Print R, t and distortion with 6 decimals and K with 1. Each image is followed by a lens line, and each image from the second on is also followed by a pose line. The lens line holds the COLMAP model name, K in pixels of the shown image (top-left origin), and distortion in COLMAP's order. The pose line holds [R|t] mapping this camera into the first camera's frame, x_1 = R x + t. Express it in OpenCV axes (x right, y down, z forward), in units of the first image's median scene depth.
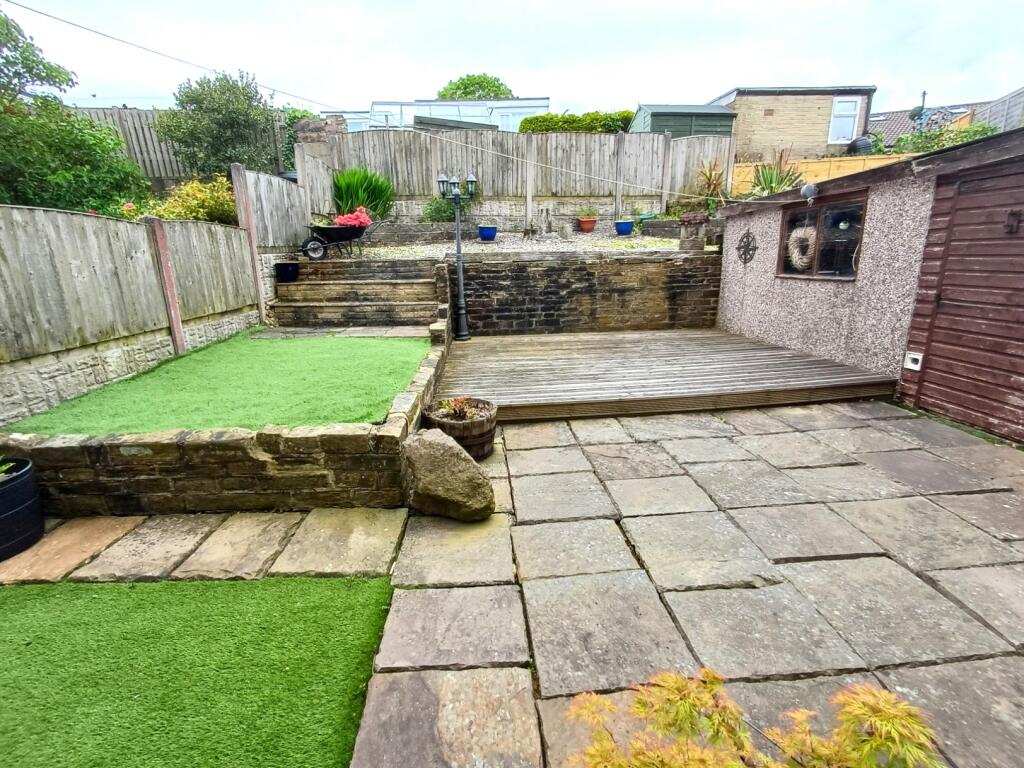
lens RADIAL K [[466.5, 0, 511.7], [0, 466.5, 388.9], [0, 0, 1]] dist [0.000833, 0.000140]
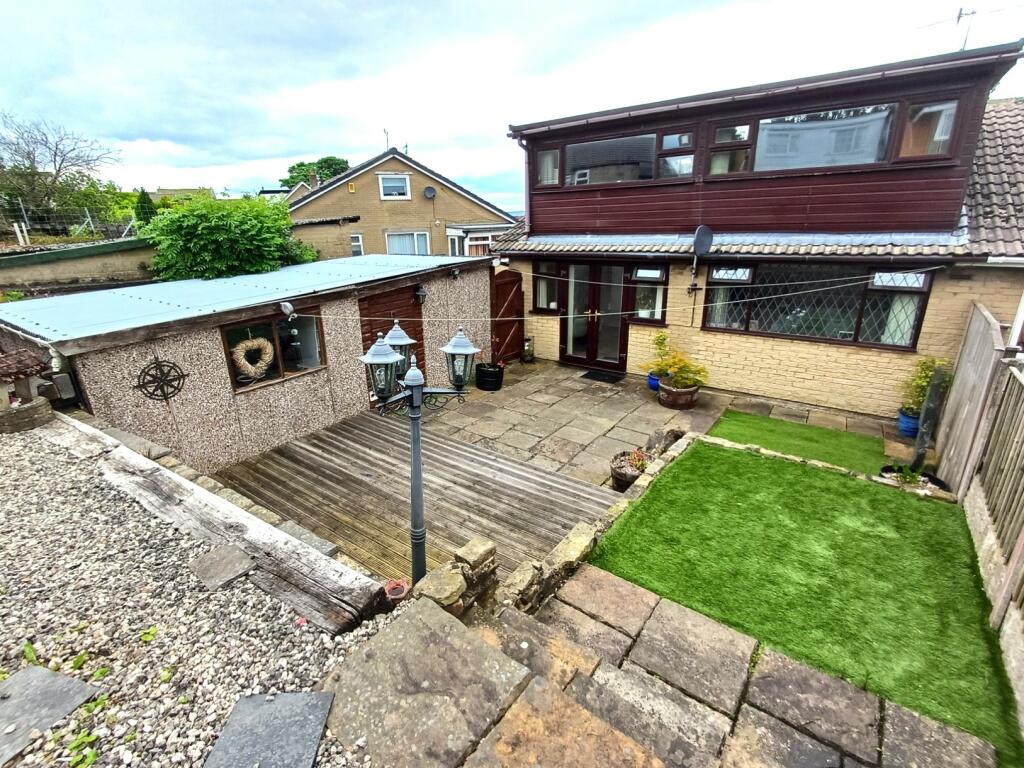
lens RADIAL K [[466.5, 0, 507.5], [0, 466.5, 378.0], [0, 0, 1]] dist [0.000833, 0.000140]
pose [[-0.762115, -0.164011, 0.626323, -0.421712], [0.214930, 0.848433, 0.483702, -0.610177], [-0.610726, 0.503252, -0.611352, 1.246863]]
